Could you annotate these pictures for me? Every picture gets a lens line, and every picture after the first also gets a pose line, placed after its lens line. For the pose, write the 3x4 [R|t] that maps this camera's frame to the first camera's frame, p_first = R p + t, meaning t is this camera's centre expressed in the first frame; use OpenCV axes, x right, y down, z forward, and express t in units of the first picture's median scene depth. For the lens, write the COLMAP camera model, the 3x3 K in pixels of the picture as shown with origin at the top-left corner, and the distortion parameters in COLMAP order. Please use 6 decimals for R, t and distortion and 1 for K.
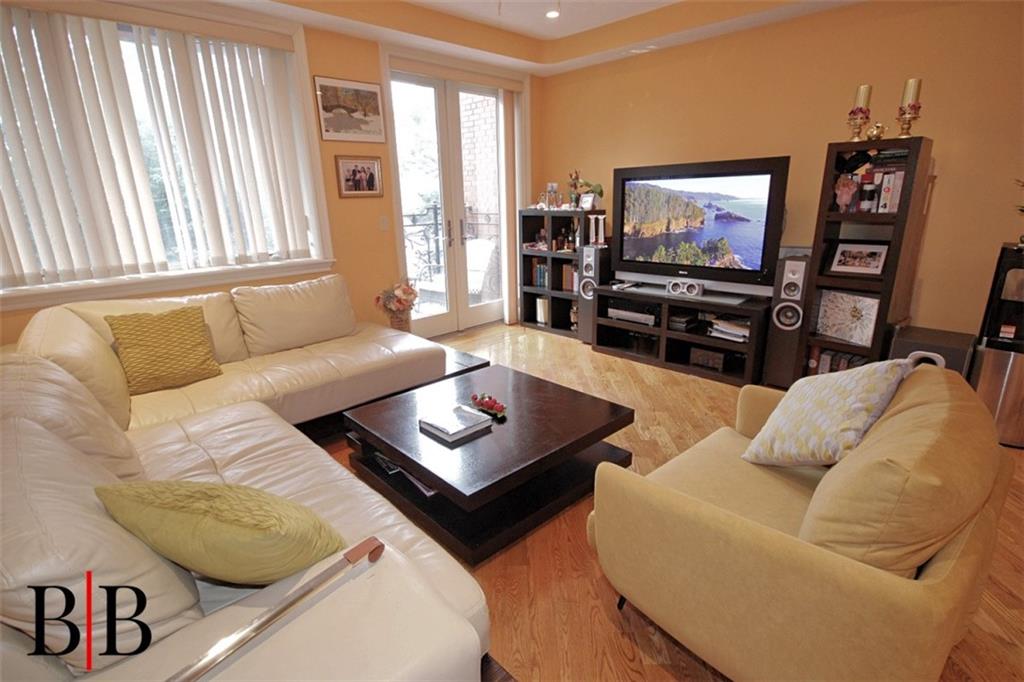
lens RADIAL K [[494.6, 0, 508.4], [0, 494.6, 342.5], [0, 0, 1]] dist [0.001292, -0.001867]
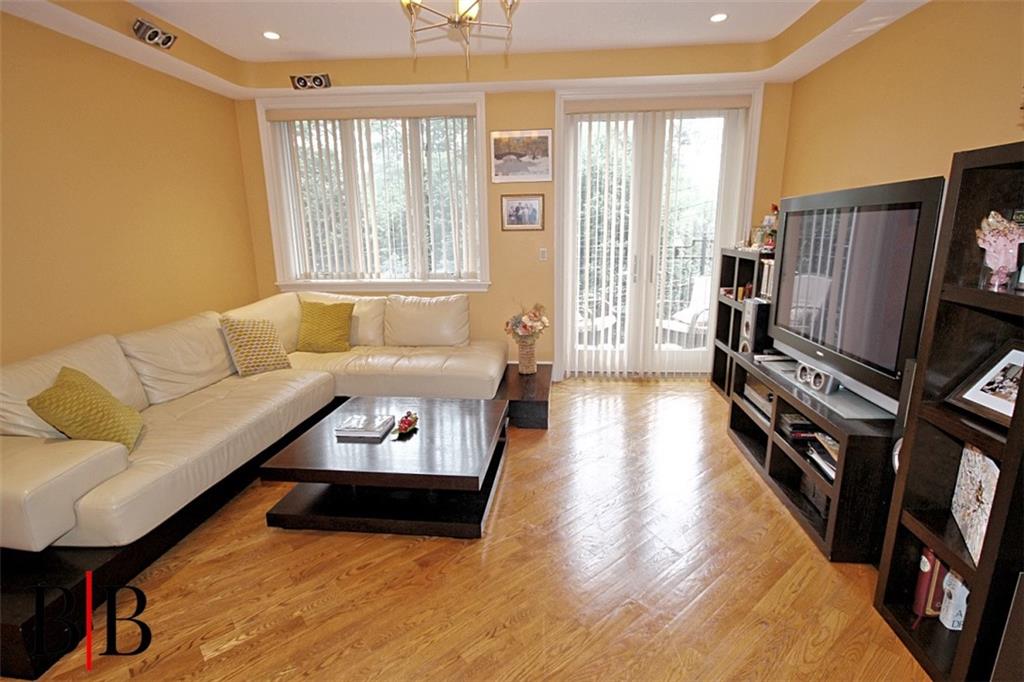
lens RADIAL K [[494.6, 0, 512.2], [0, 494.6, 340.9], [0, 0, 1]] dist [0.001292, -0.001867]
pose [[0.663107, 0.182204, -0.726010, 0.559158], [-0.218427, 0.974809, 0.045142, -0.098474], [0.715946, 0.128646, 0.686201, 0.254413]]
